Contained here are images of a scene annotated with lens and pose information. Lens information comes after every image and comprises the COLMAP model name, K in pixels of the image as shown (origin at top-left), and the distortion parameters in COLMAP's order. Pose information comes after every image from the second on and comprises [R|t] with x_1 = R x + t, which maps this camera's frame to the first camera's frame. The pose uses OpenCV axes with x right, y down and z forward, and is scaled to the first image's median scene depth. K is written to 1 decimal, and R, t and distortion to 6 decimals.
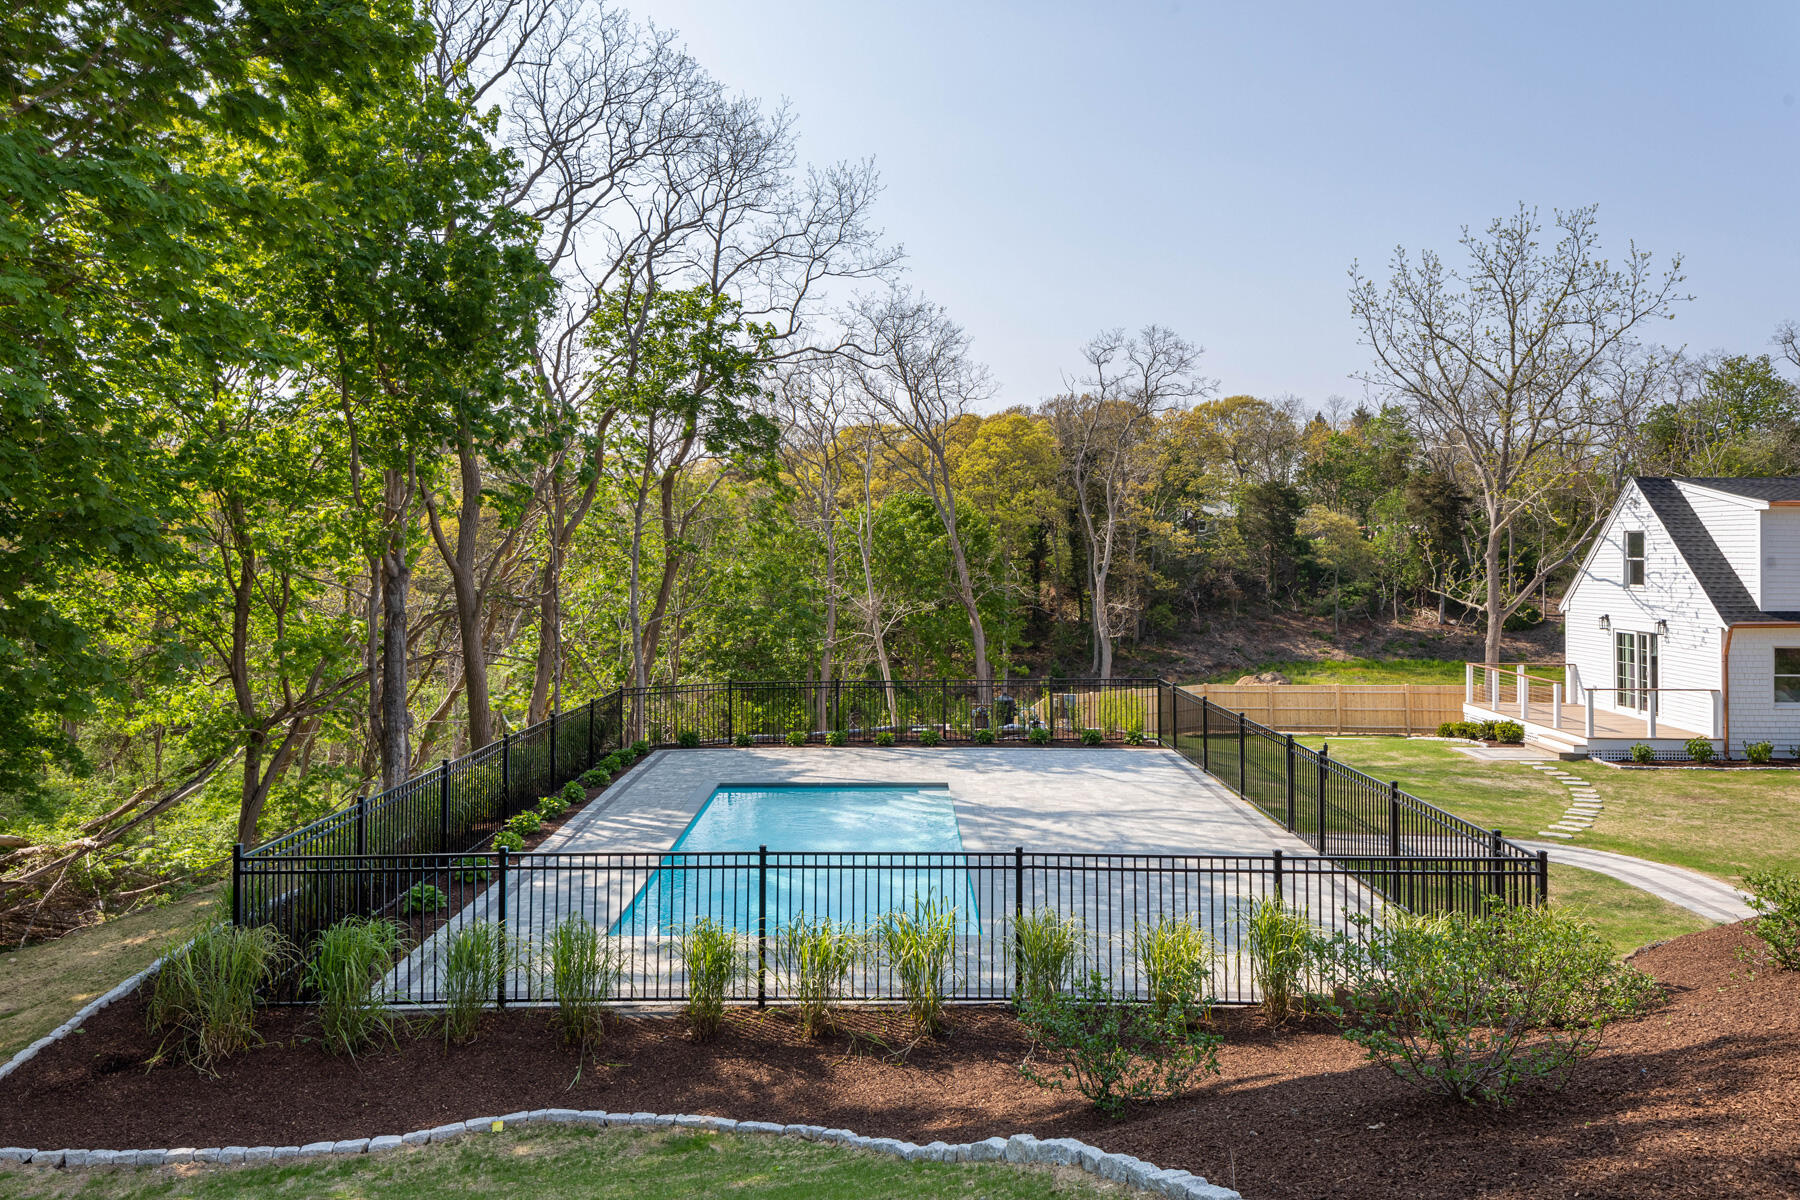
lens RADIAL K [[1143.0, 0, 896.9], [0, 1143.0, 547.9], [0, 0, 1]] dist [0.004304, -0.020887]
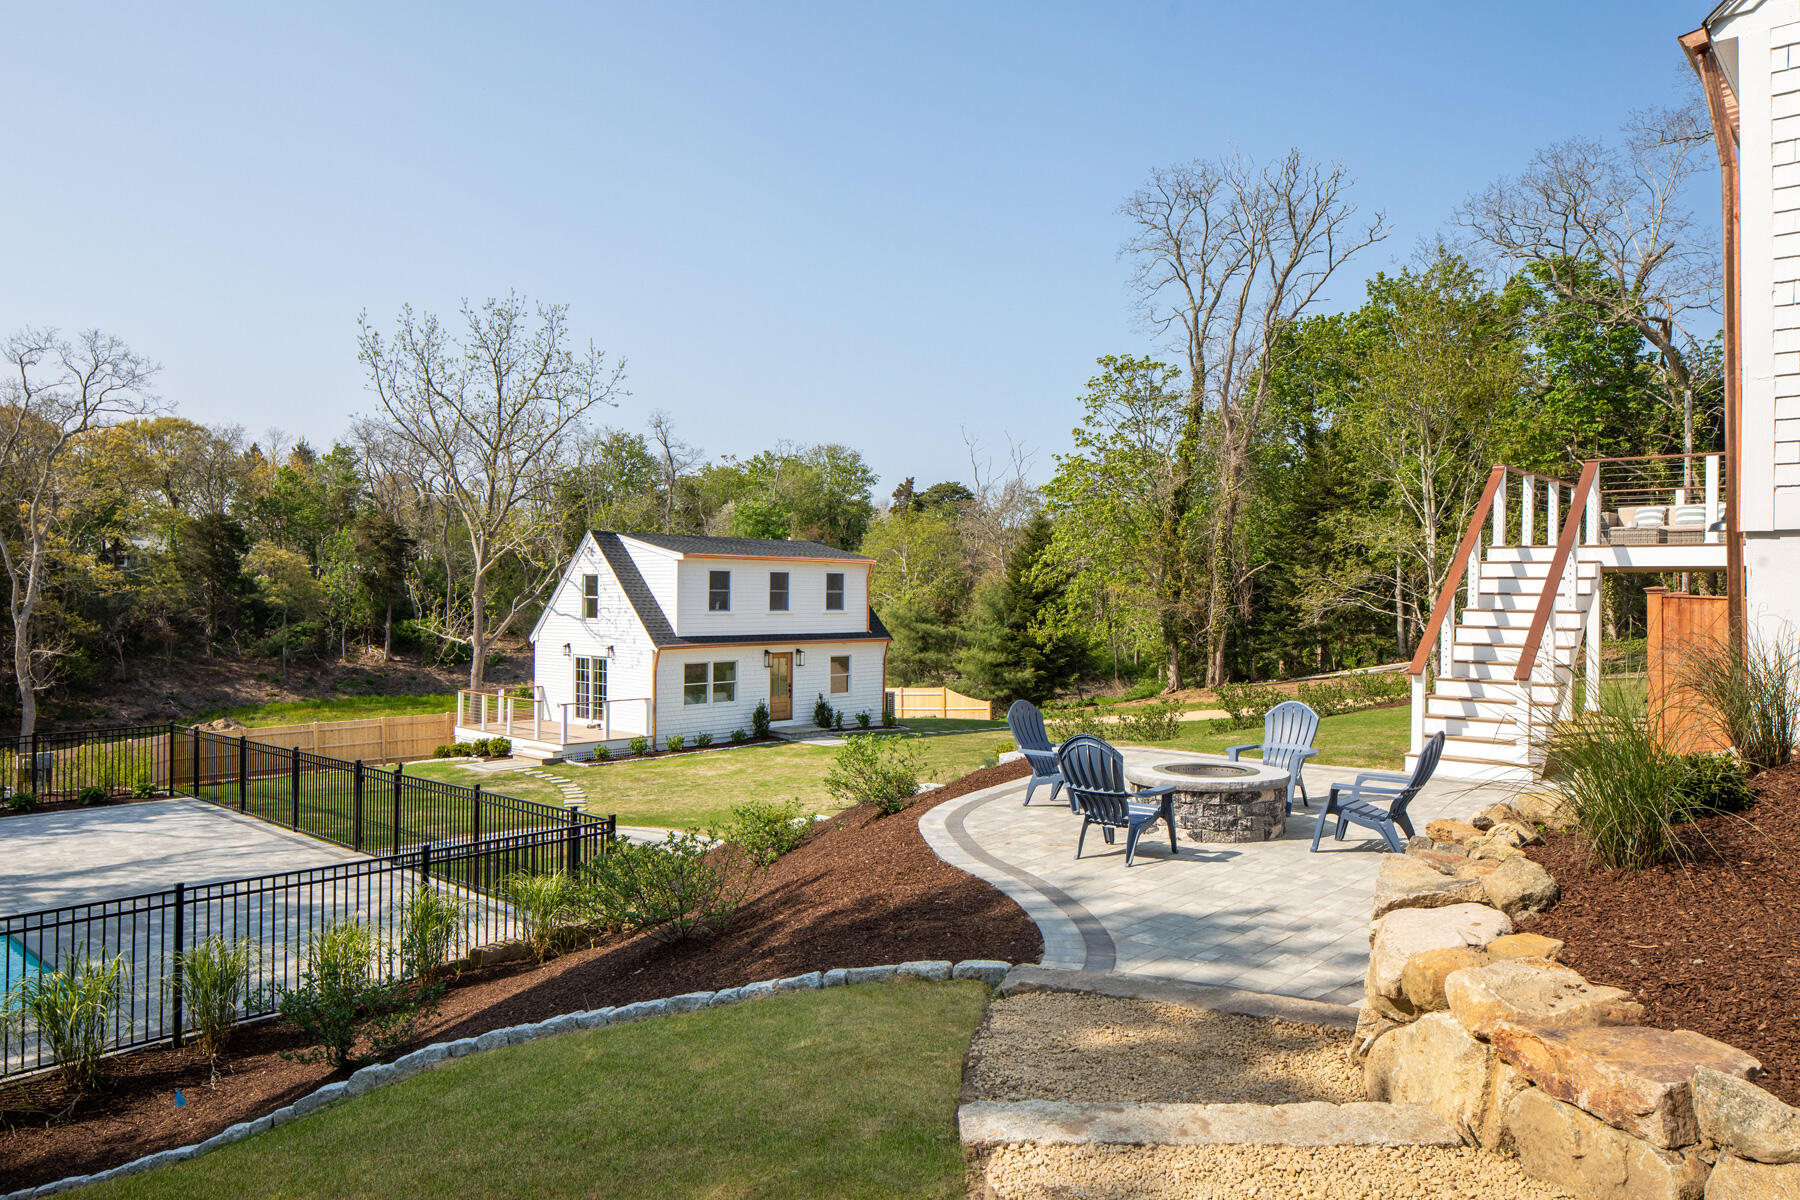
lens RADIAL K [[1185.3, 0, 896.2], [0, 1185.3, 593.2], [0, 0, 1]] dist [-0.053663, 0.023209]
pose [[0.625636, 0.004684, 0.780101, -0.132400], [-0.007809, 0.999969, 0.000258, 0.002586], [-0.780076, -0.006254, 0.625654, -0.050368]]
